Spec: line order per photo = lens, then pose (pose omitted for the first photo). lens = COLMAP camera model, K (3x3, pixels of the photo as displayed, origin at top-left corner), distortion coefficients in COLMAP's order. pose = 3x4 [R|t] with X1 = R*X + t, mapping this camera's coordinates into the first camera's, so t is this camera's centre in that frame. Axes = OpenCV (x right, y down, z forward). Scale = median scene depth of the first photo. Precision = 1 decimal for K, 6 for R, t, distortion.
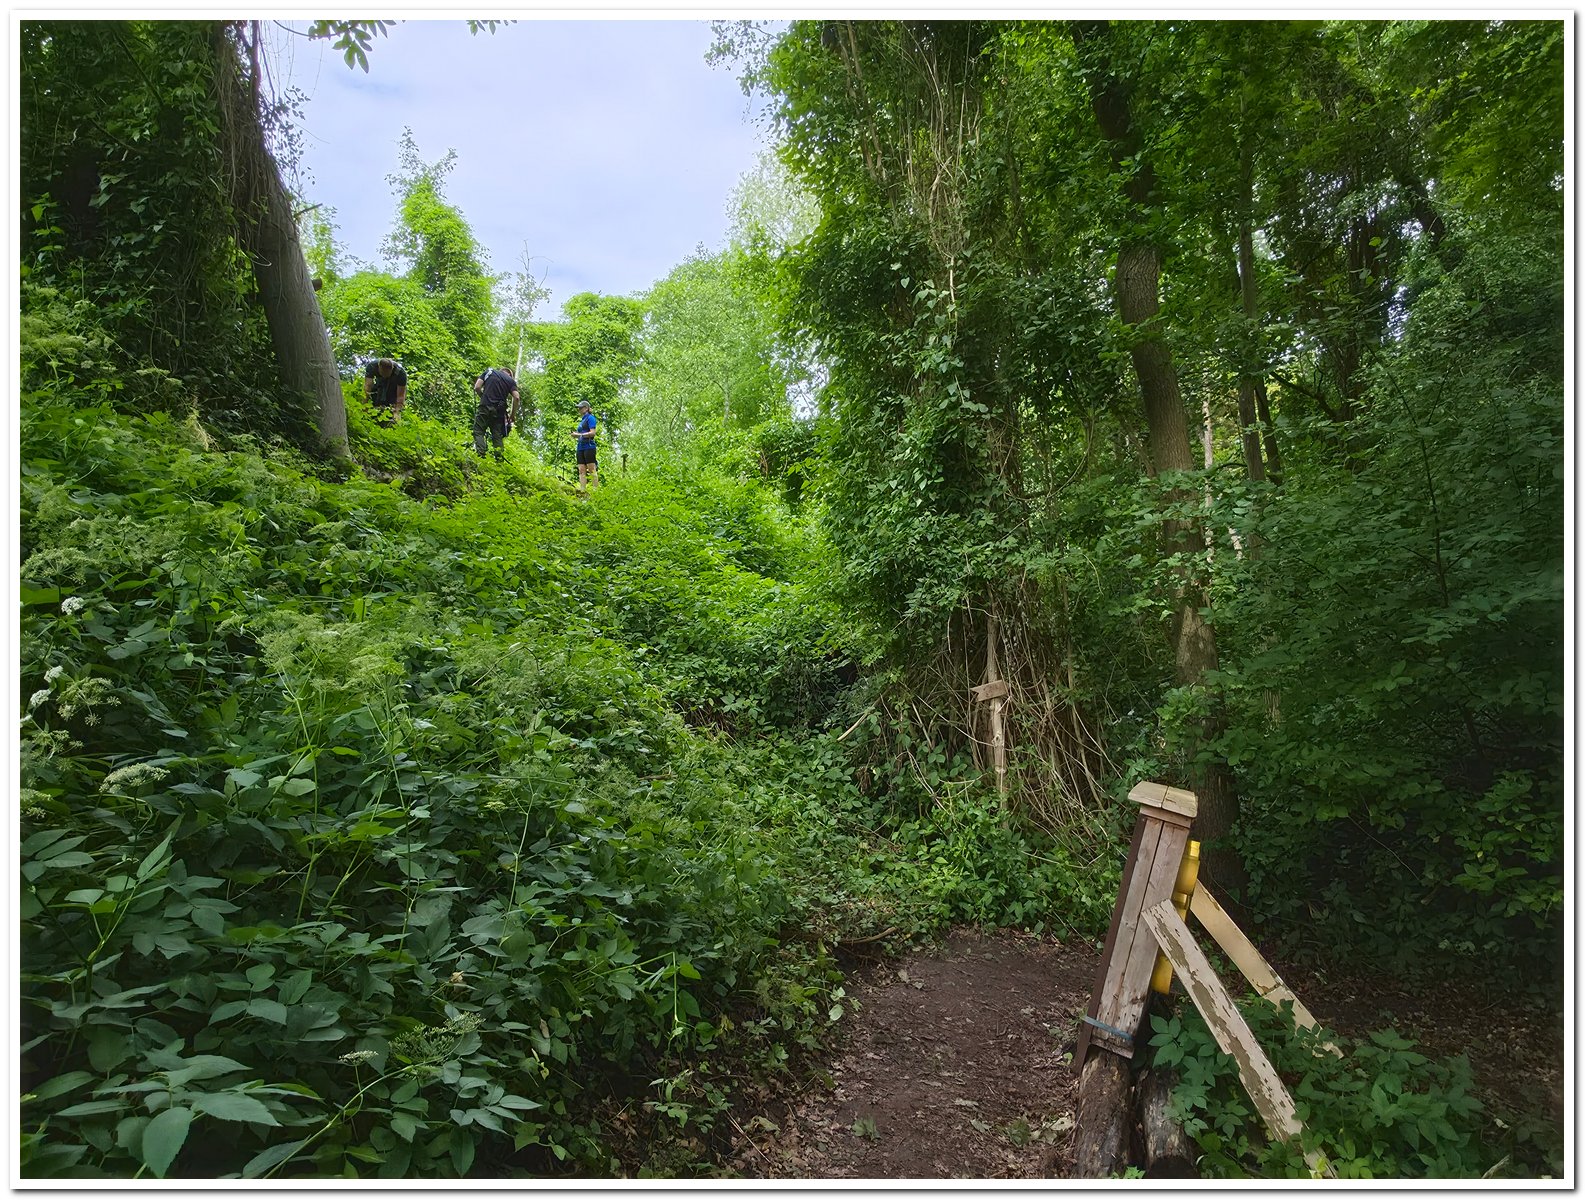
lens RADIAL K [[923.1, 0, 792.1], [0, 923.1, 591.9], [0, 0, 1]] dist [-0.001377, -0.000034]
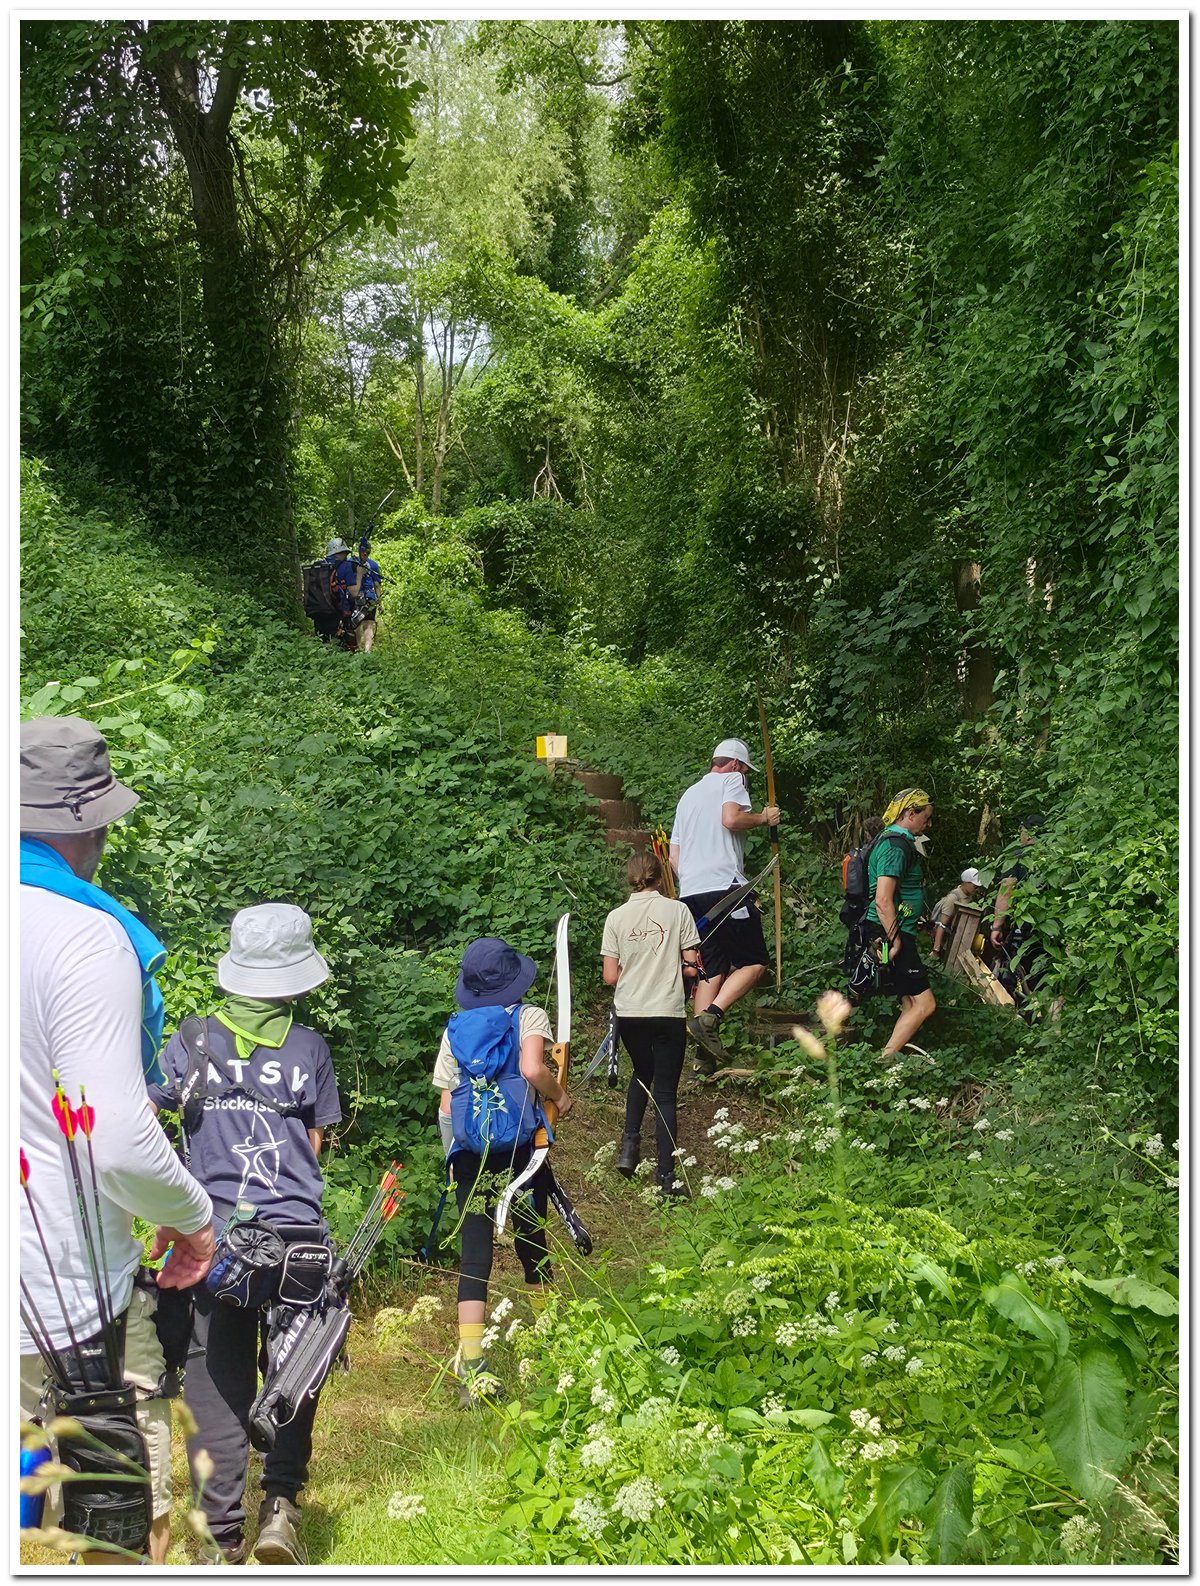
lens RADIAL K [[2272.1, 0, 599.9], [0, 2272.1, 795.5], [0, 0, 1]] dist [0.008019, 0.000000]
pose [[0.971967, 0.035692, 0.232394, -0.991972], [-0.050851, 0.996928, 0.059565, -0.179557], [-0.229554, -0.069713, 0.970796, -2.325607]]
